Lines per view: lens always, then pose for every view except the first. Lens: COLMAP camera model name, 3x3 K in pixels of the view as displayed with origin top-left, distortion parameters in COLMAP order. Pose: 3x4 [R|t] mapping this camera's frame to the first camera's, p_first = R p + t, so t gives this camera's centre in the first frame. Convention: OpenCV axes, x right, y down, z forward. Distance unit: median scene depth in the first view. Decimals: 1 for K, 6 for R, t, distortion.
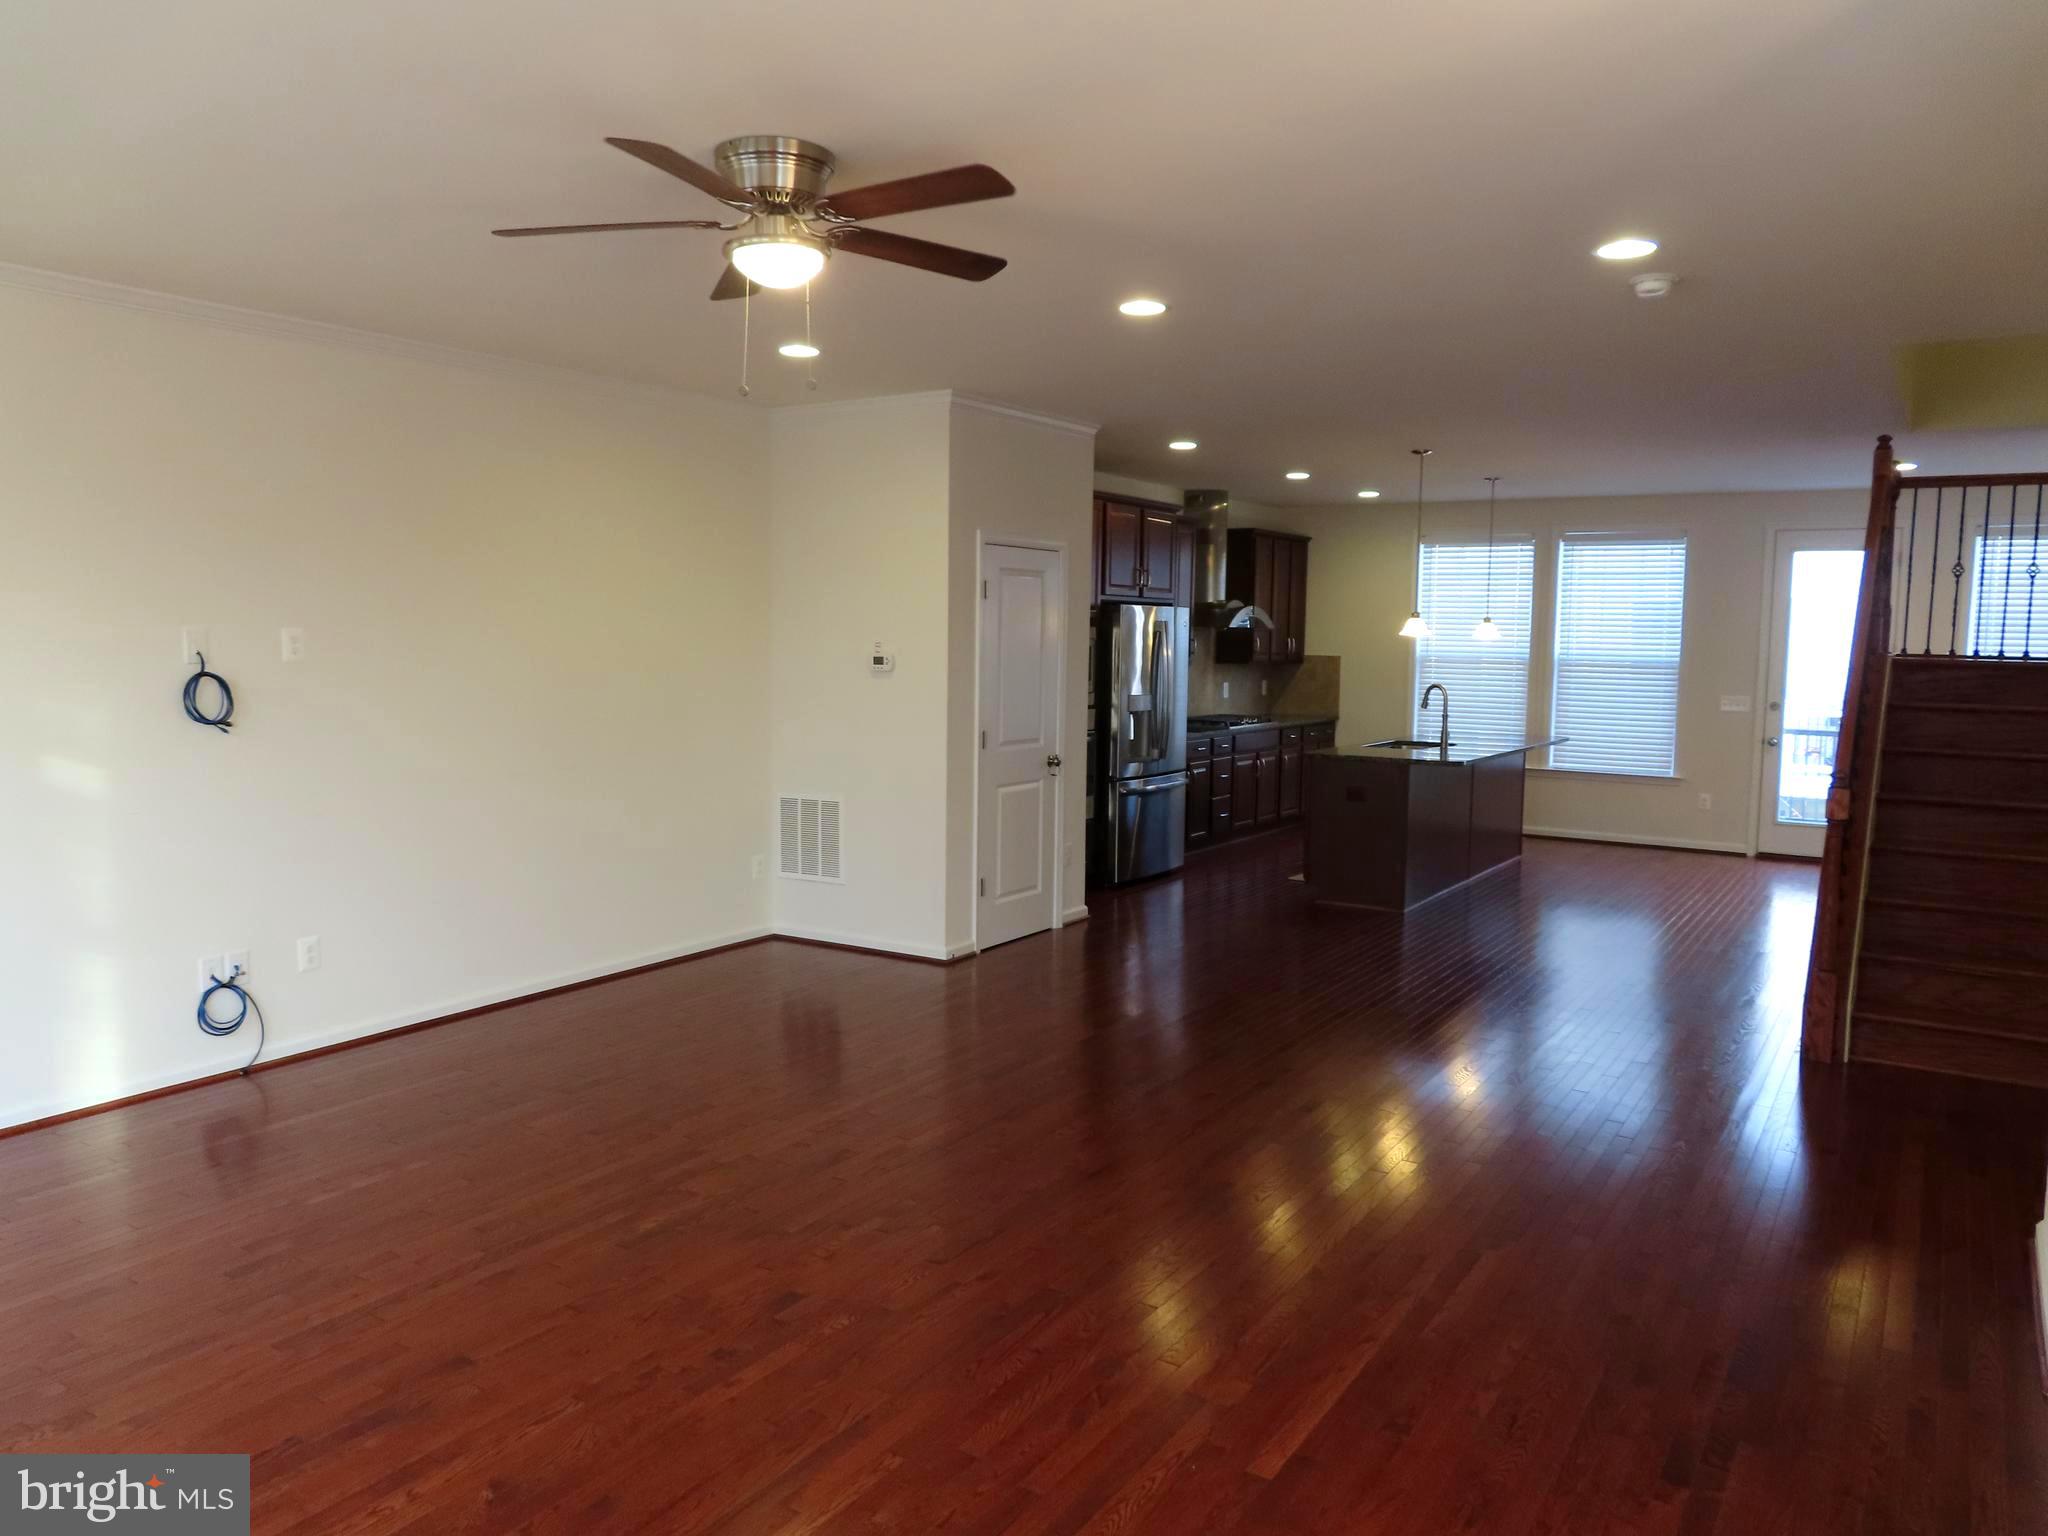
lens RADIAL K [[1471.5, 0, 1016.7], [0, 1471.5, 773.1], [0, 0, 1]] dist [-0.015614, 0.018727]
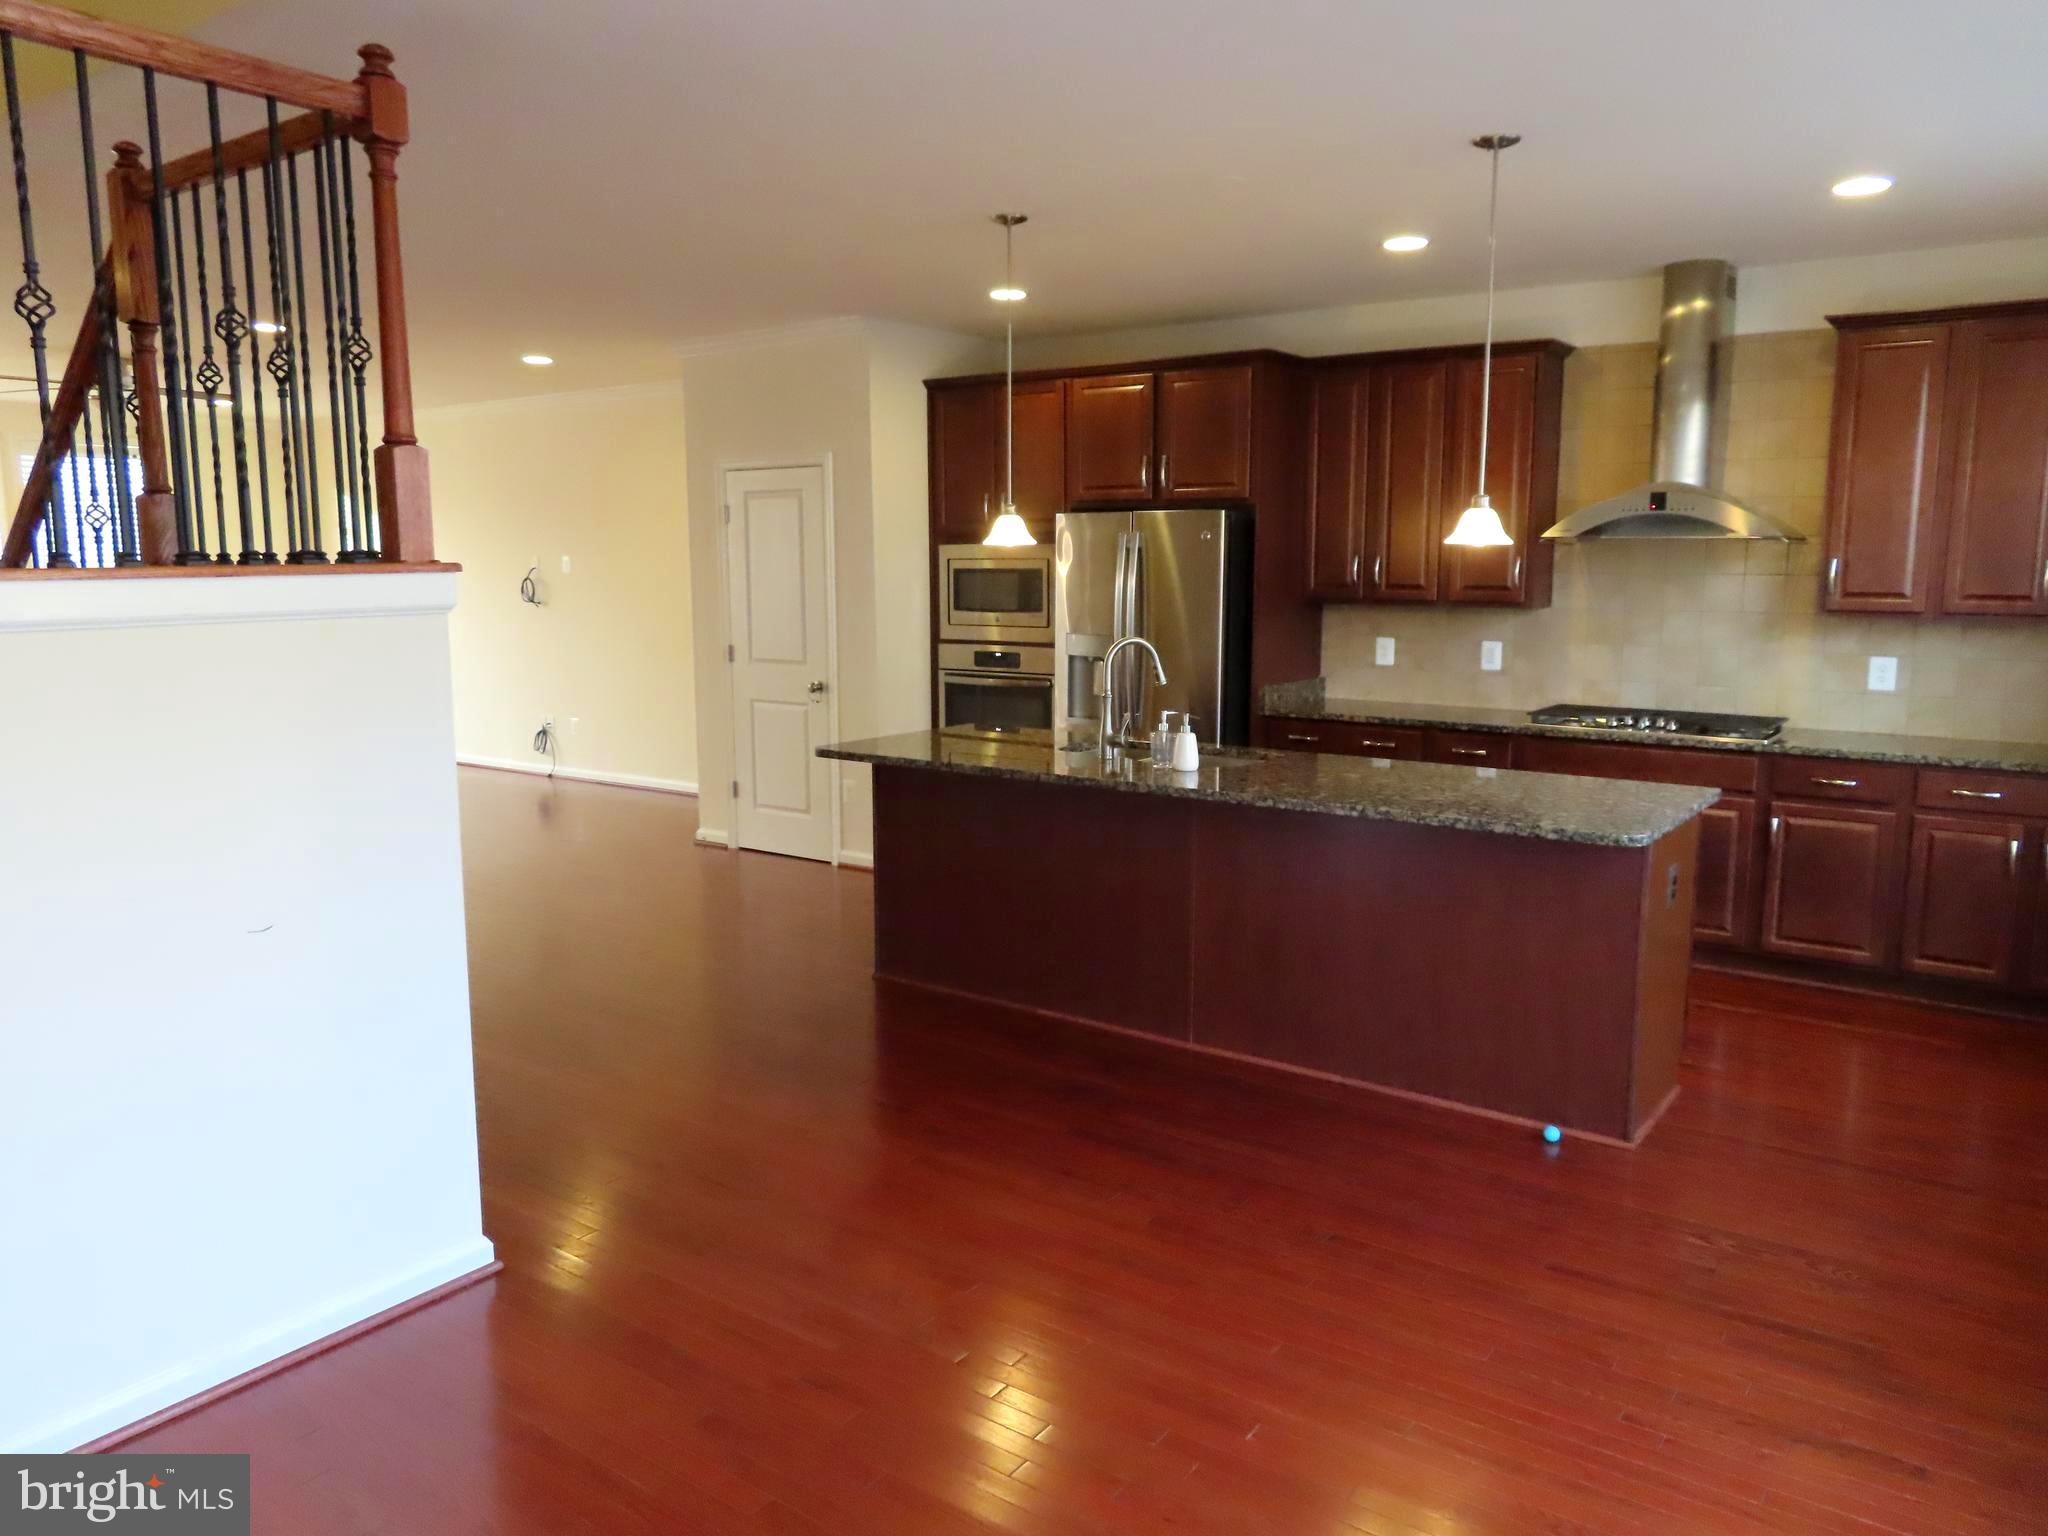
lens RADIAL K [[1471.5, 0, 1023.5], [0, 1471.5, 765.5], [0, 0, 1]] dist [-0.015614, 0.018727]
pose [[-0.053243, 0.146169, -0.987826, 0.978338], [-0.089003, 0.984597, 0.150489, -0.115830], [0.994607, 0.095932, -0.039413, 1.184731]]
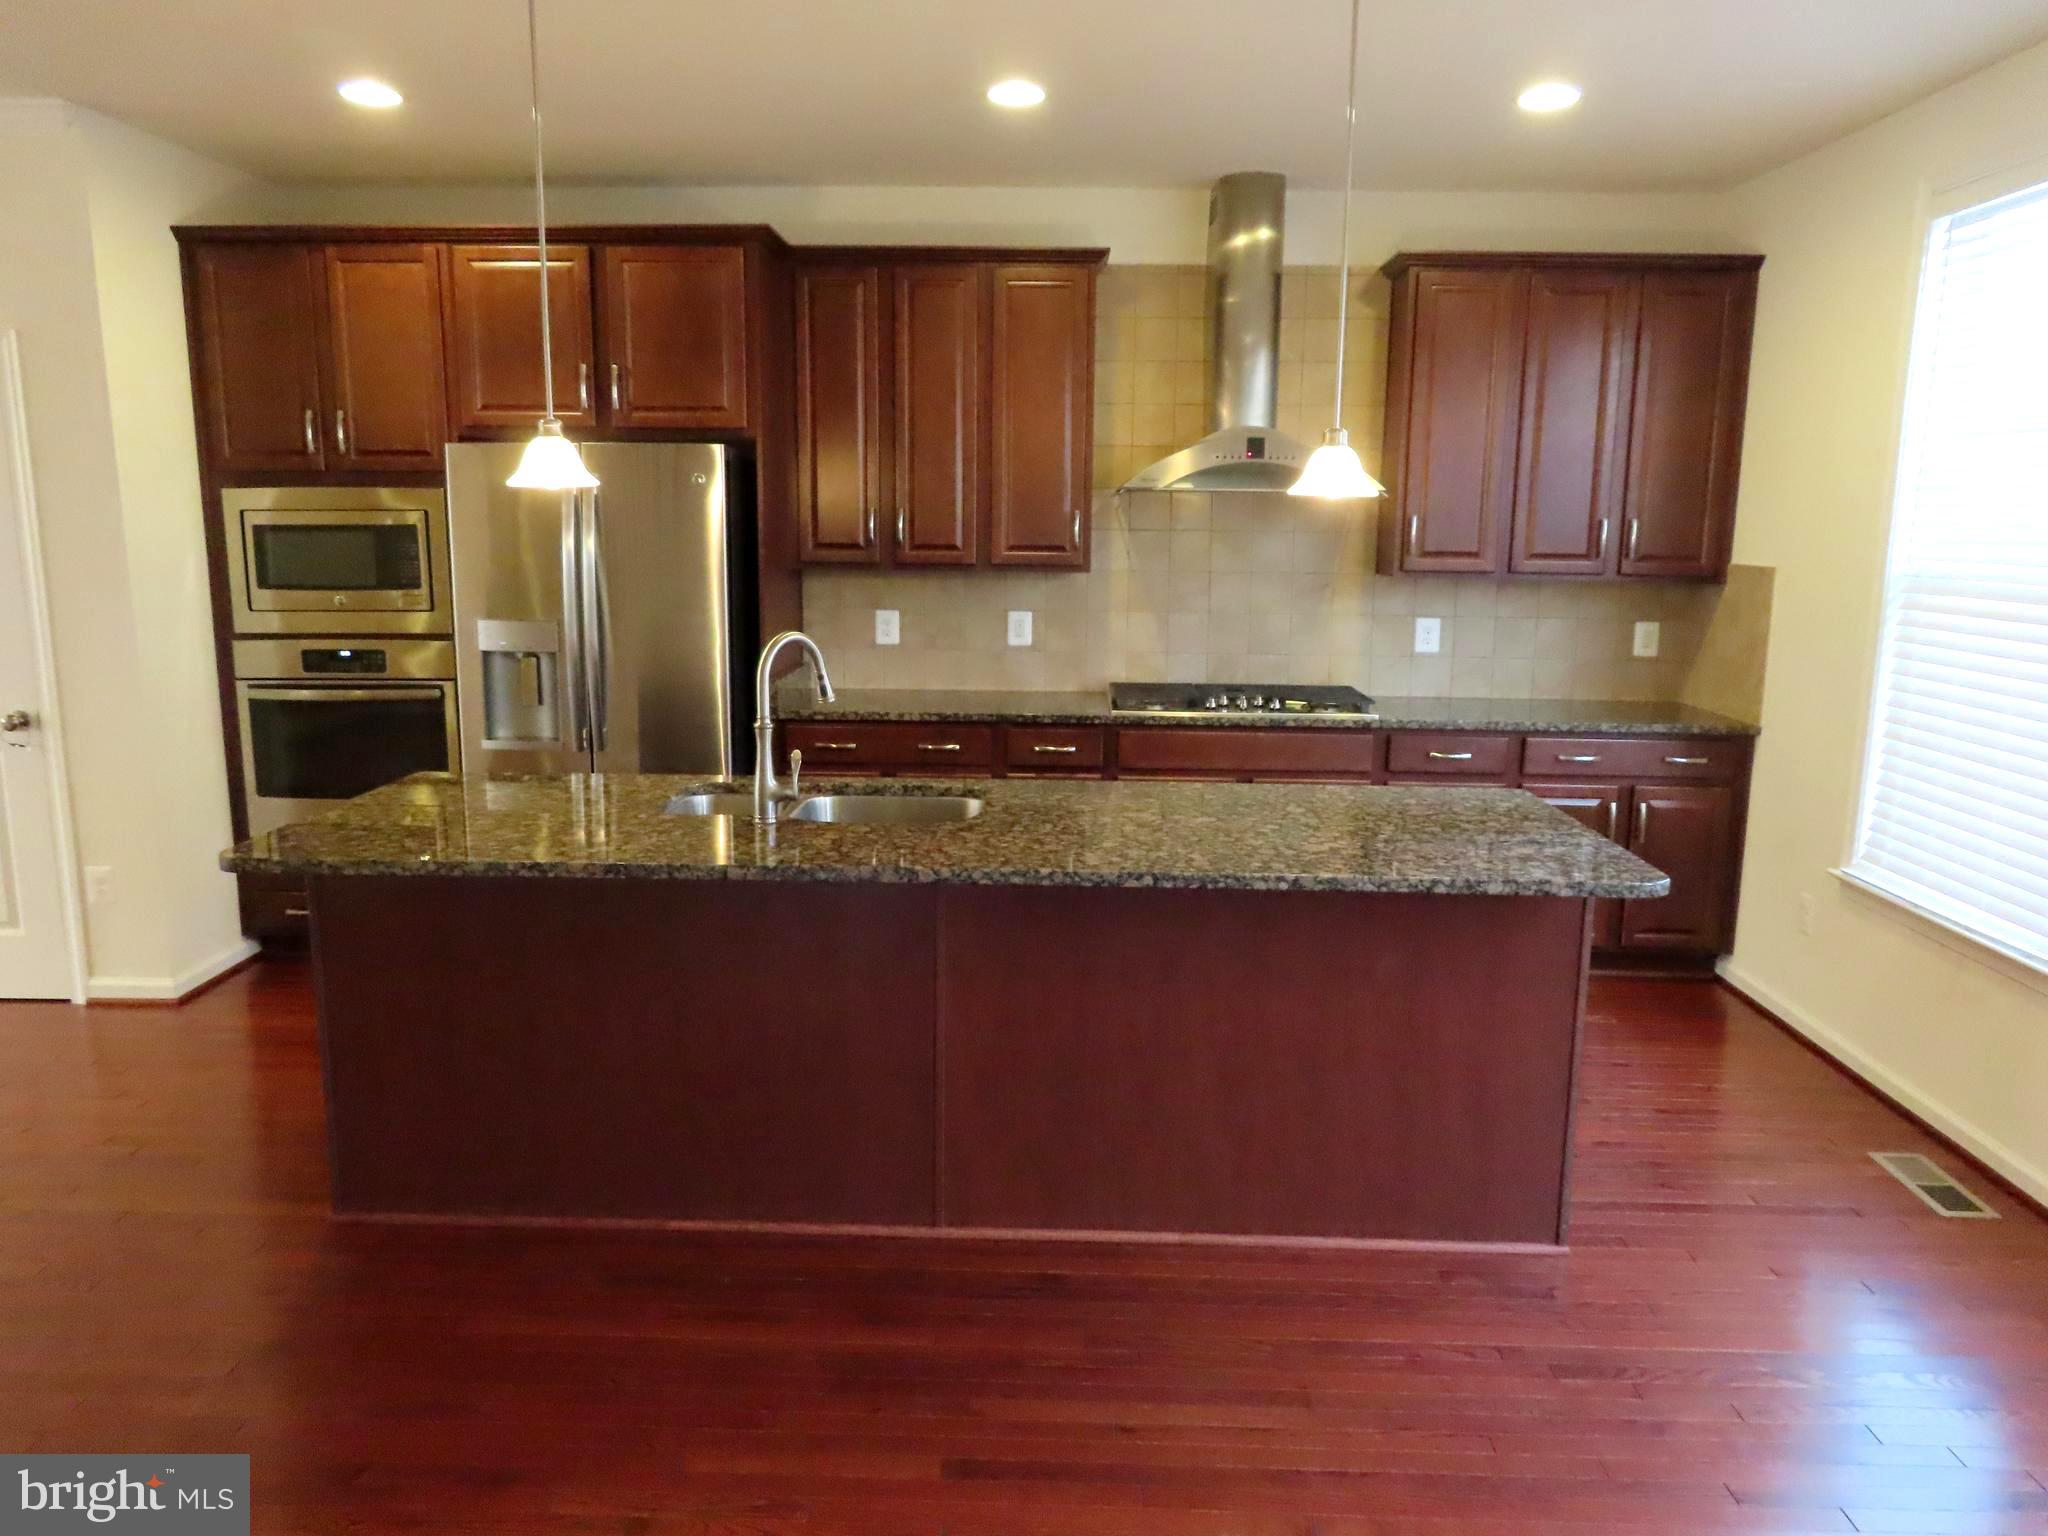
lens RADIAL K [[1471.5, 0, 1027.7], [0, 1471.5, 767.8], [0, 0, 1]] dist [-0.015614, 0.018727]
pose [[0.518956, 0.155659, -0.840509, 0.729251], [-0.085543, 0.987801, 0.130120, -0.101247], [0.850510, 0.004373, 0.525941, 1.042613]]
